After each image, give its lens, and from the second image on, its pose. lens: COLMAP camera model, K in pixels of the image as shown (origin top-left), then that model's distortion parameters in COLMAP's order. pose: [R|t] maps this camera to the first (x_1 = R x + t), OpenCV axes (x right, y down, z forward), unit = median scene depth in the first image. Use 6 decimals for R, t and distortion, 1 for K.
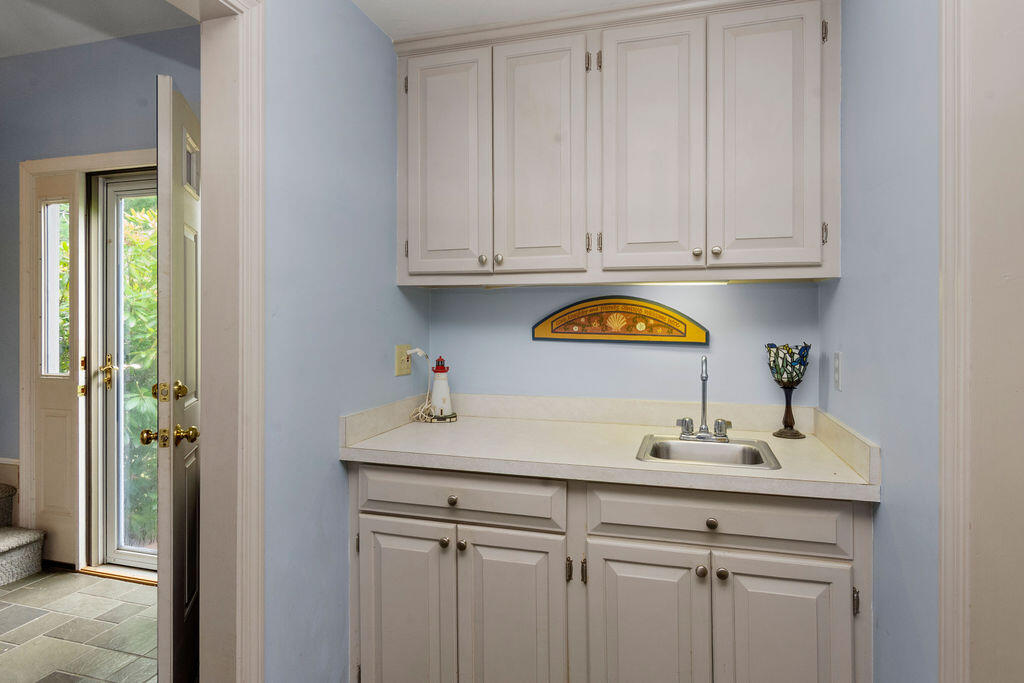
lens RADIAL K [[569.5, 0, 513.7], [0, 569.5, 318.5], [0, 0, 1]] dist [0.011311, -0.000318]
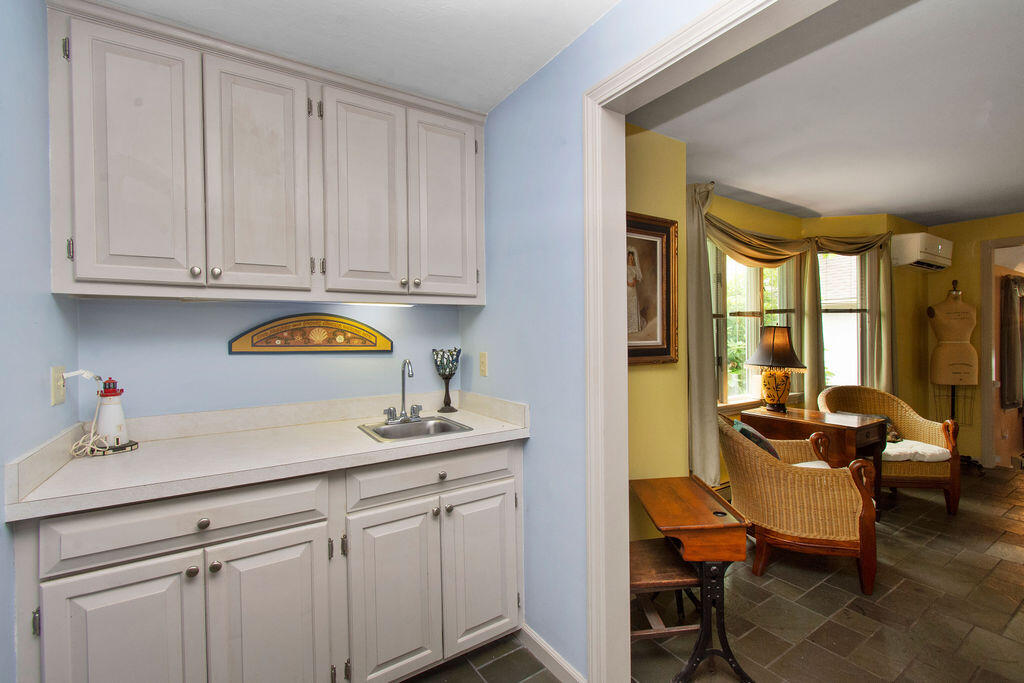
lens RADIAL K [[460.2, 0, 517.2], [0, 460.2, 336.3], [0, 0, 1]] dist [0.000268, -0.000178]
pose [[0.648494, -0.012248, 0.761122, -0.304091], [0.008890, 0.999924, 0.008517, 0.003834], [-0.761168, 0.001243, 0.648553, 0.090160]]
